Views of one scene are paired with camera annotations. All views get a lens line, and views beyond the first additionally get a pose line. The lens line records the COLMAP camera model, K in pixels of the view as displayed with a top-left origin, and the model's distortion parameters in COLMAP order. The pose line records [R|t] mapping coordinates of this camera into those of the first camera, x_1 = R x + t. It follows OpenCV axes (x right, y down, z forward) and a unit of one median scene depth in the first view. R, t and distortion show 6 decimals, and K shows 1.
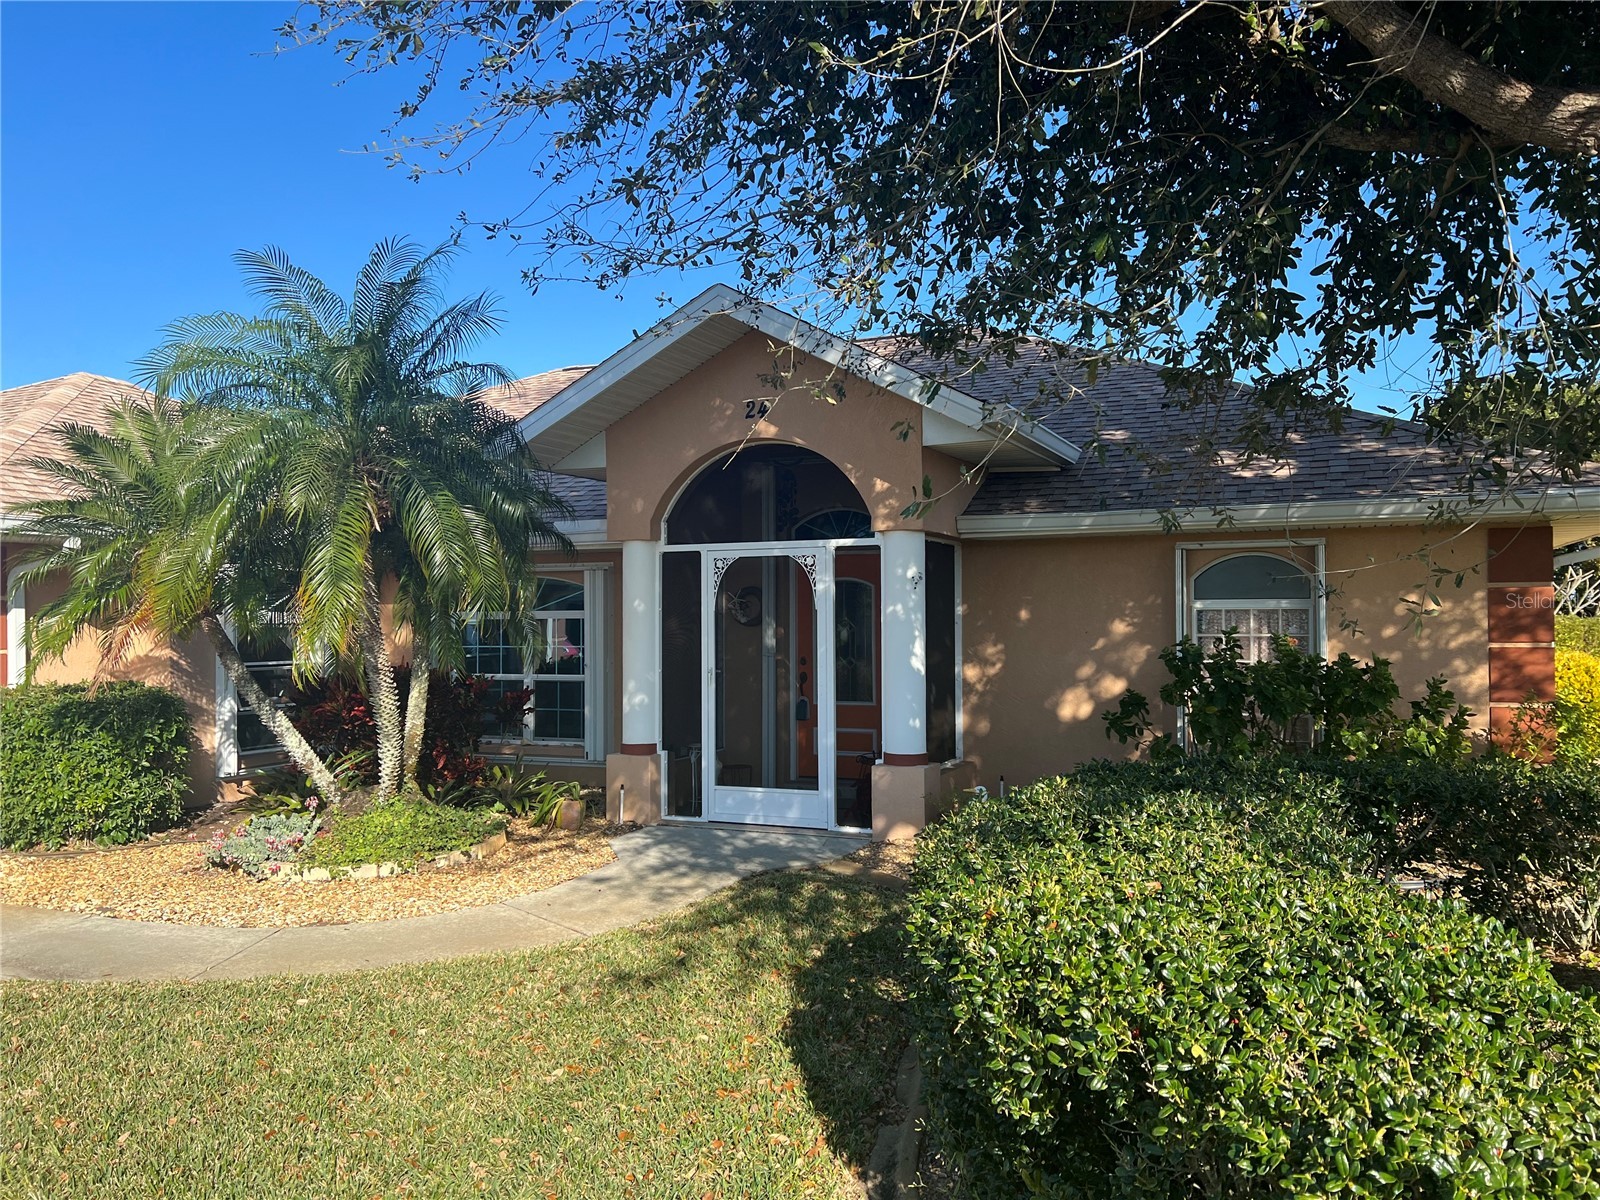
lens RADIAL K [[1202.3, 0, 879.3], [0, 1202.3, 579.0], [0, 0, 1]] dist [0.064468, -0.073328]
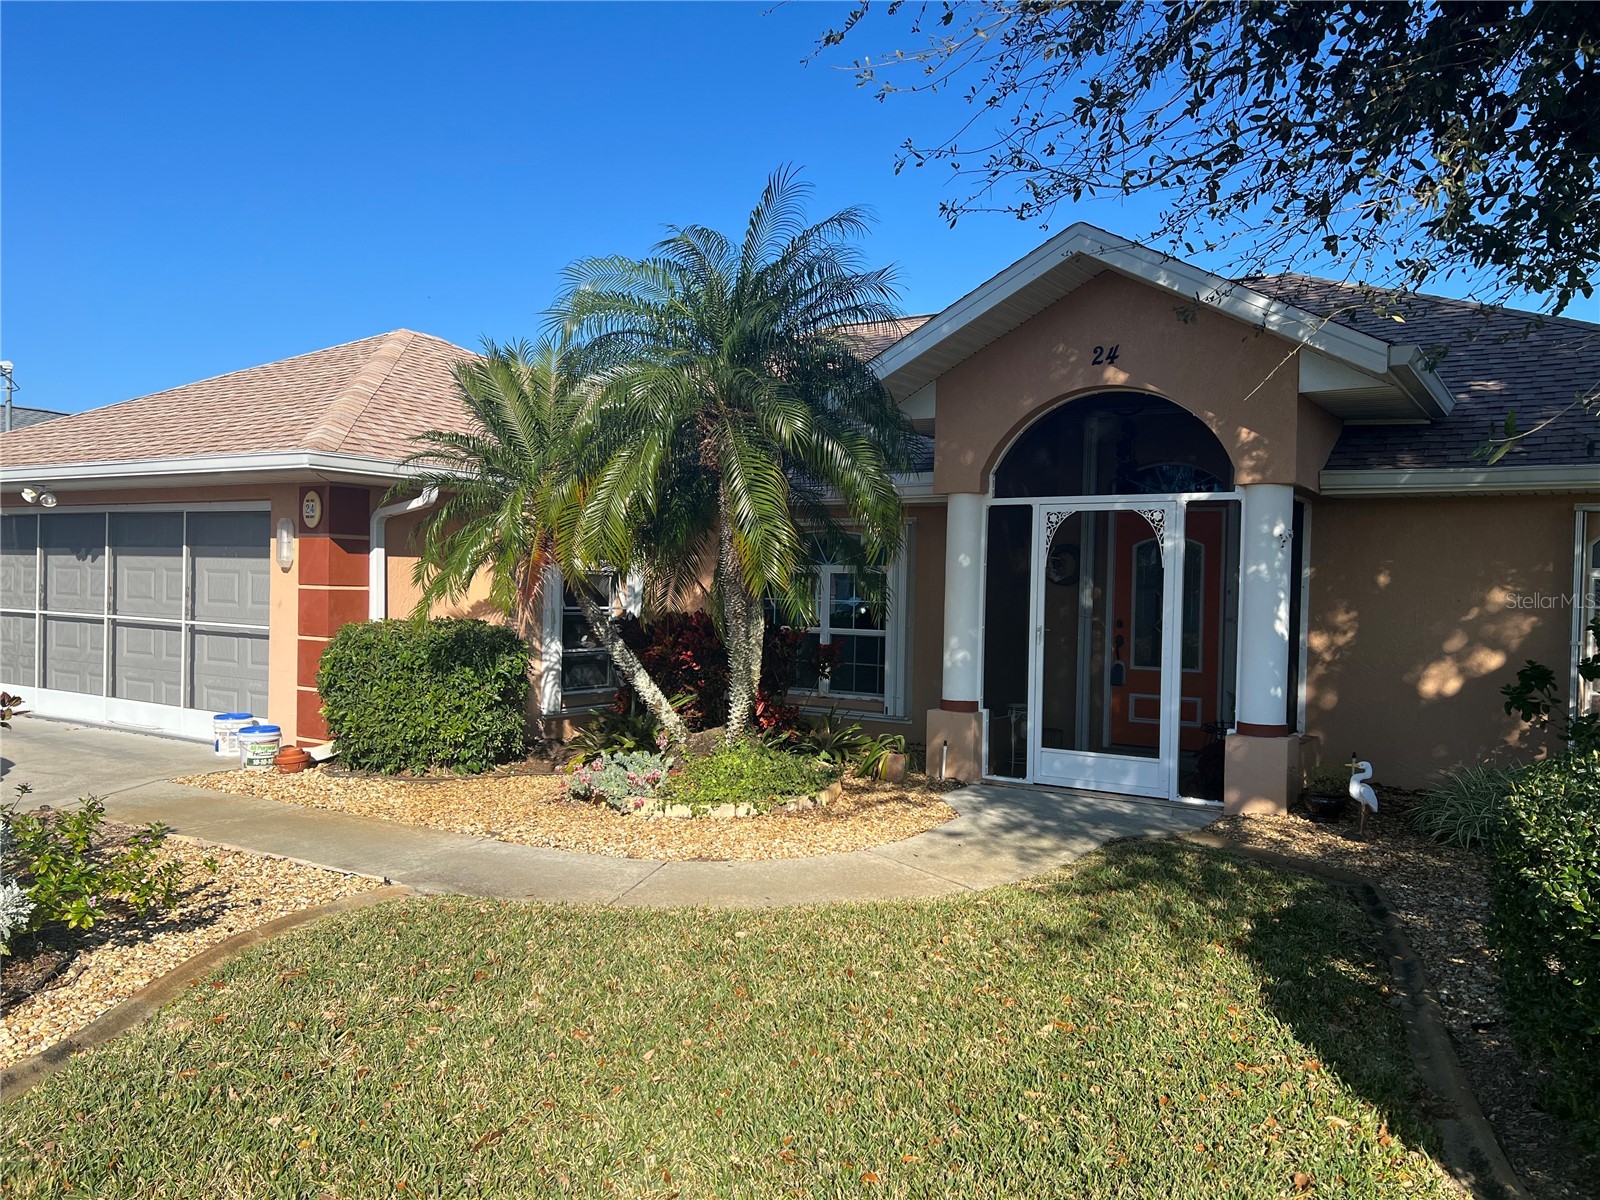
lens RADIAL K [[1202.3, 0, 808.8], [0, 1202.3, 588.5], [0, 0, 1]] dist [0.064468, -0.073328]
pose [[0.987508, 0.027986, -0.155061, -0.184384], [-0.023357, 0.999228, 0.031598, 0.018667], [0.155826, -0.027581, 0.987399, 0.017157]]
